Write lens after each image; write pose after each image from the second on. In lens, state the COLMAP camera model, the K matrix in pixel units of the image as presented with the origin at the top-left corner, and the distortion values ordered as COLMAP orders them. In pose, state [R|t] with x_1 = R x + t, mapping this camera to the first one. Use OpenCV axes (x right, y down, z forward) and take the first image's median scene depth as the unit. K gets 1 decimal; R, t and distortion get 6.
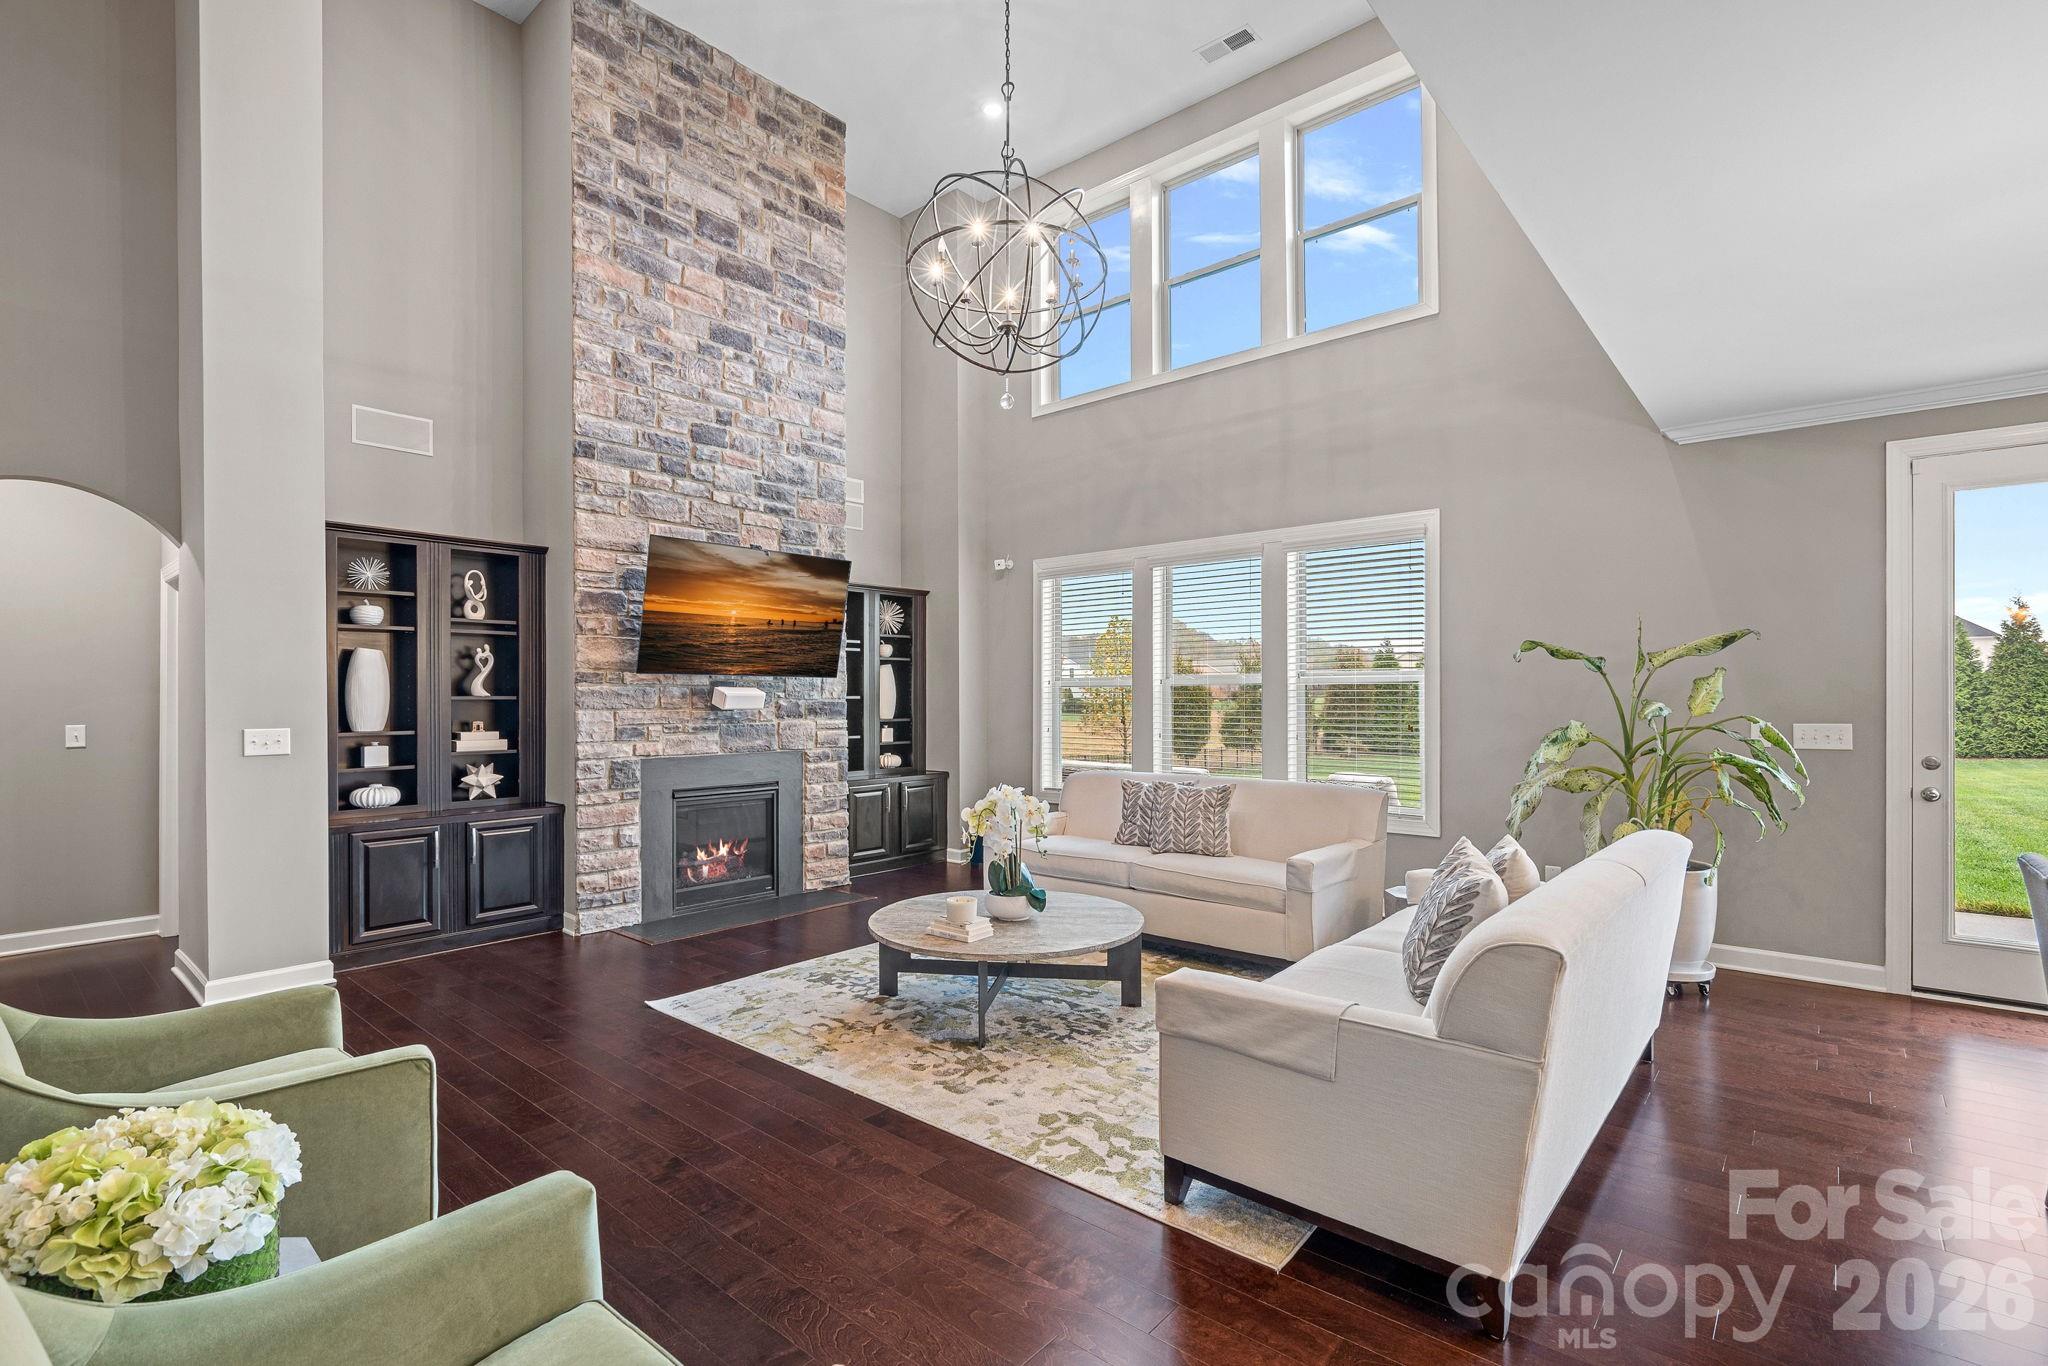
lens RADIAL K [[941.7, 0, 1030.6], [0, 941.7, 697.9], [0, 0, 1]] dist [-0.000039, 0.000141]
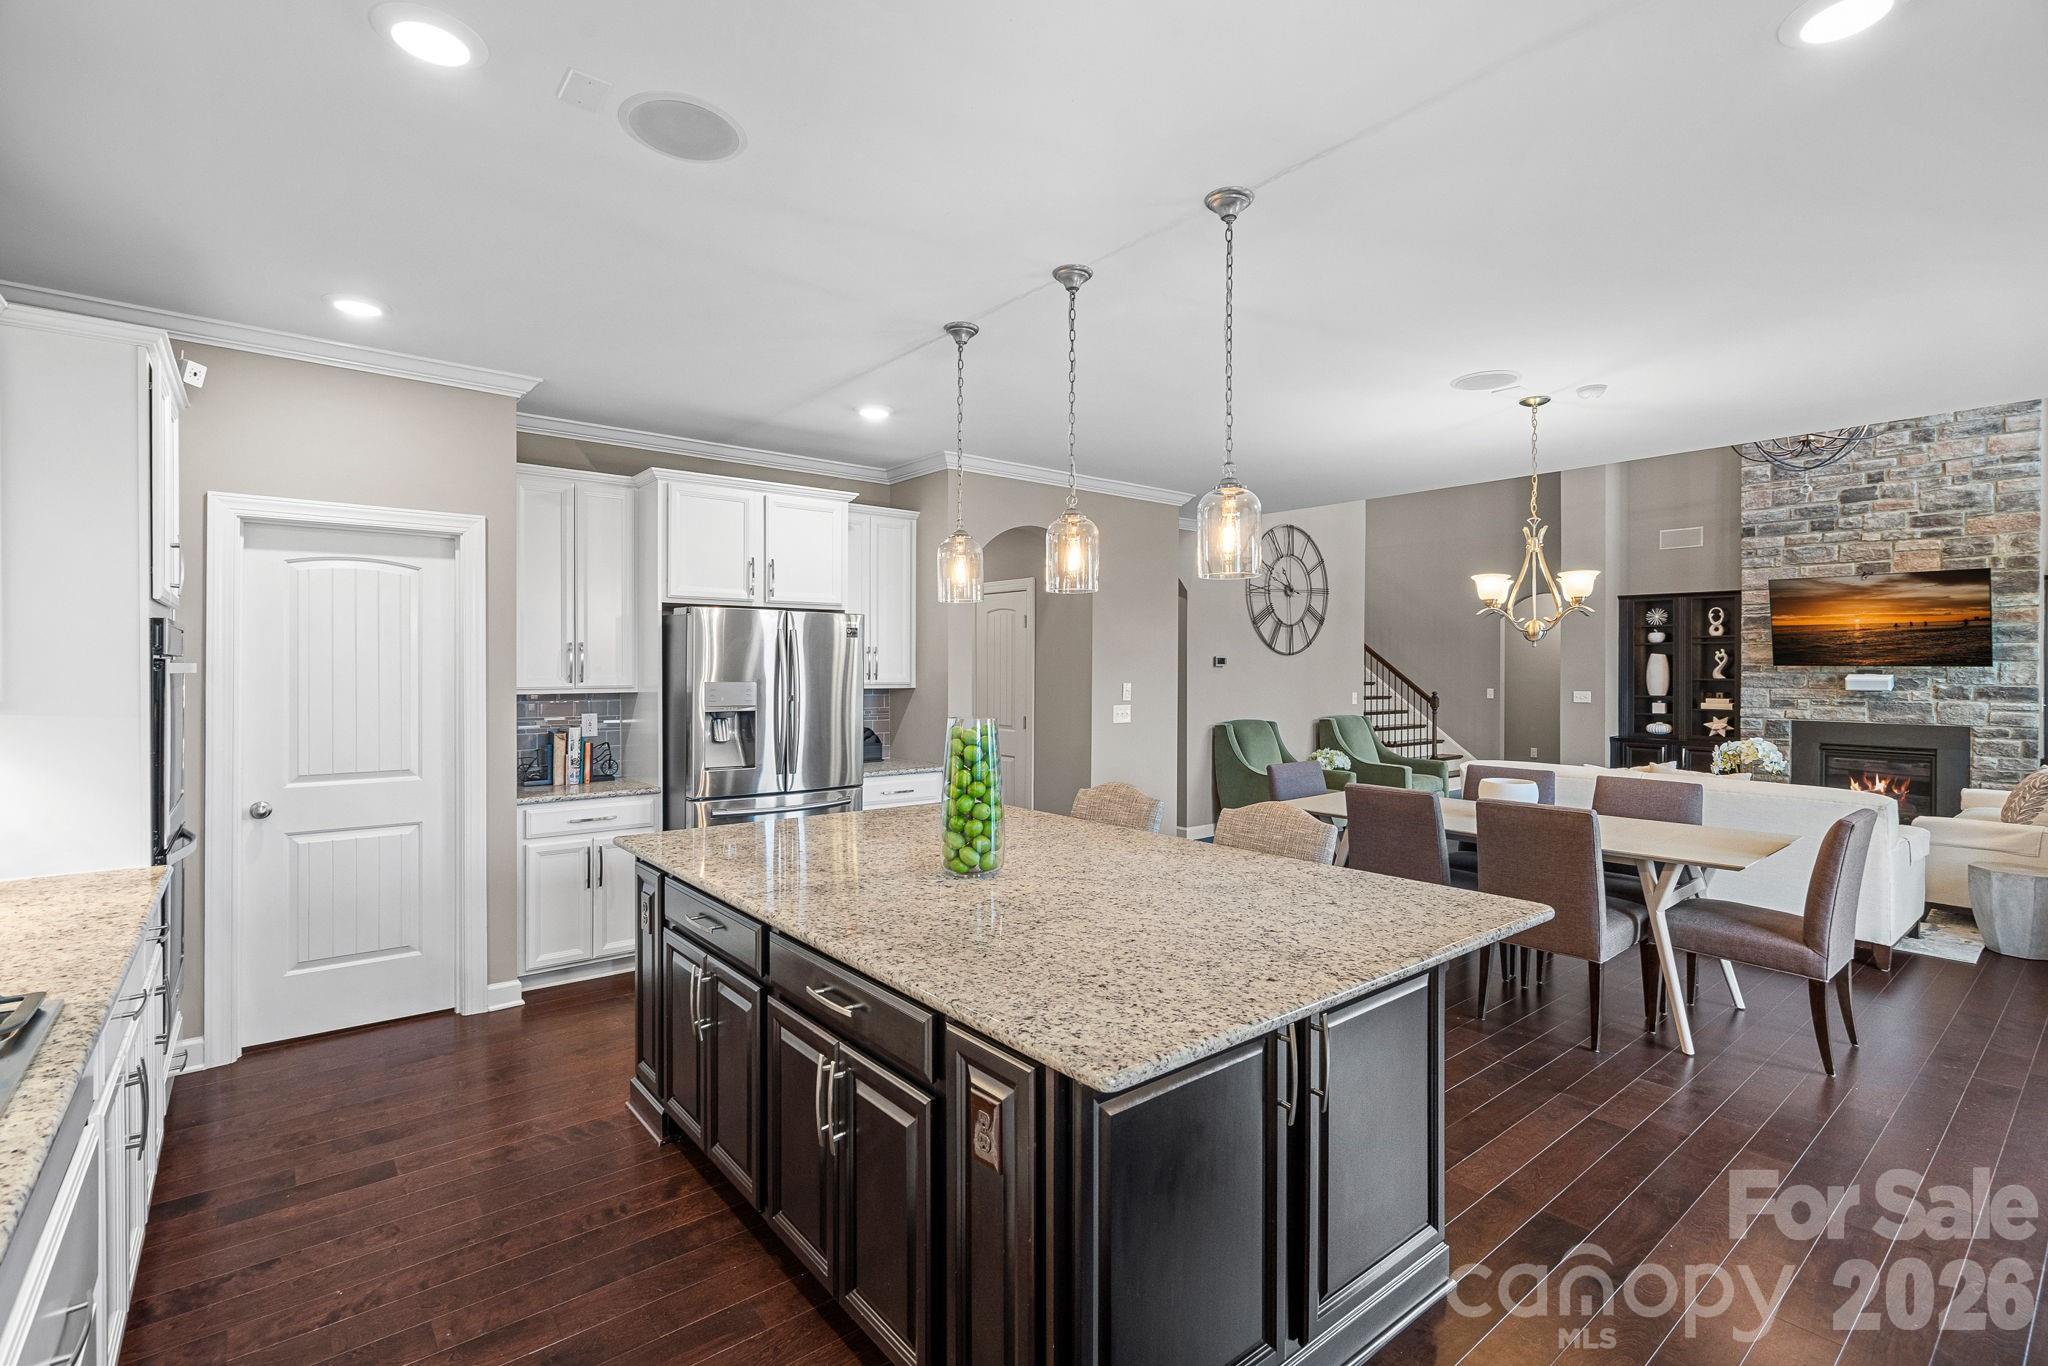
lens RADIAL K [[929.4, 0, 1024.0], [0, 929.4, 683.0], [0, 0, 1]] dist [0.000274, -0.000004]
pose [[-0.171315, 0.012330, -0.985139, 1.267677], [-0.011427, 0.999830, 0.014501, -0.003855], [0.985150, 0.013741, -0.171145, 0.014279]]
